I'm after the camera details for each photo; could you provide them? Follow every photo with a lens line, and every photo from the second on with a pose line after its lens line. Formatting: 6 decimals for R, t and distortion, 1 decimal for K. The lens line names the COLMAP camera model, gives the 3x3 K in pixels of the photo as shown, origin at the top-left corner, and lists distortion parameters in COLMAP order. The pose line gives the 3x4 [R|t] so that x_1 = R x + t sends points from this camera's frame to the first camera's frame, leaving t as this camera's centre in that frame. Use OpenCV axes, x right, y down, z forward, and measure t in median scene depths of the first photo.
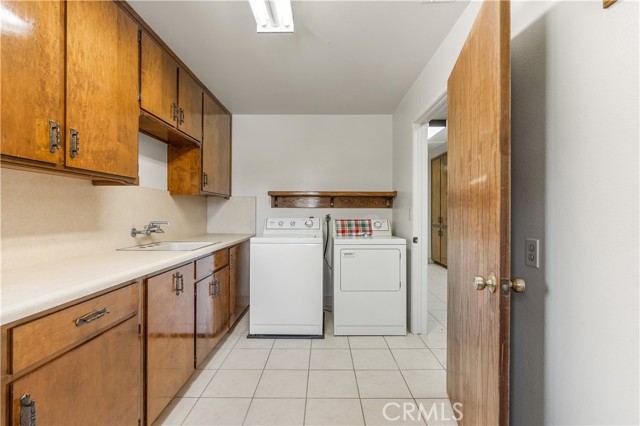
lens RADIAL K [[291.7, 0, 320.6], [0, 291.7, 213.0], [0, 0, 1]] dist [-0.002442, -0.000188]
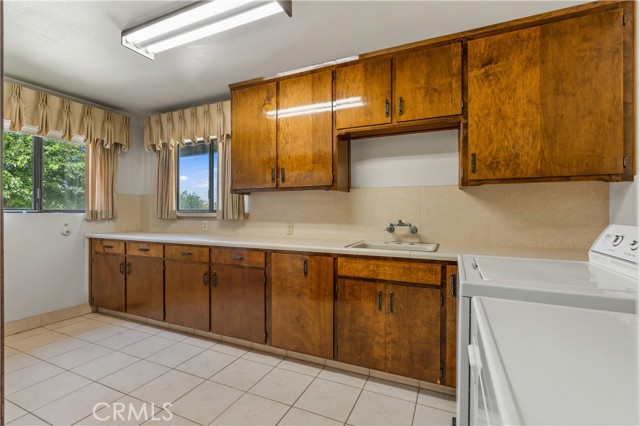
lens RADIAL K [[291.7, 0, 320.7], [0, 291.7, 211.9], [0, 0, 1]] dist [-0.002442, -0.000188]
pose [[-0.397224, 0.004342, -0.917711, 0.739758], [0.000131, 0.999989, 0.004675, -0.005453], [0.917722, 0.001737, -0.397220, 1.806624]]
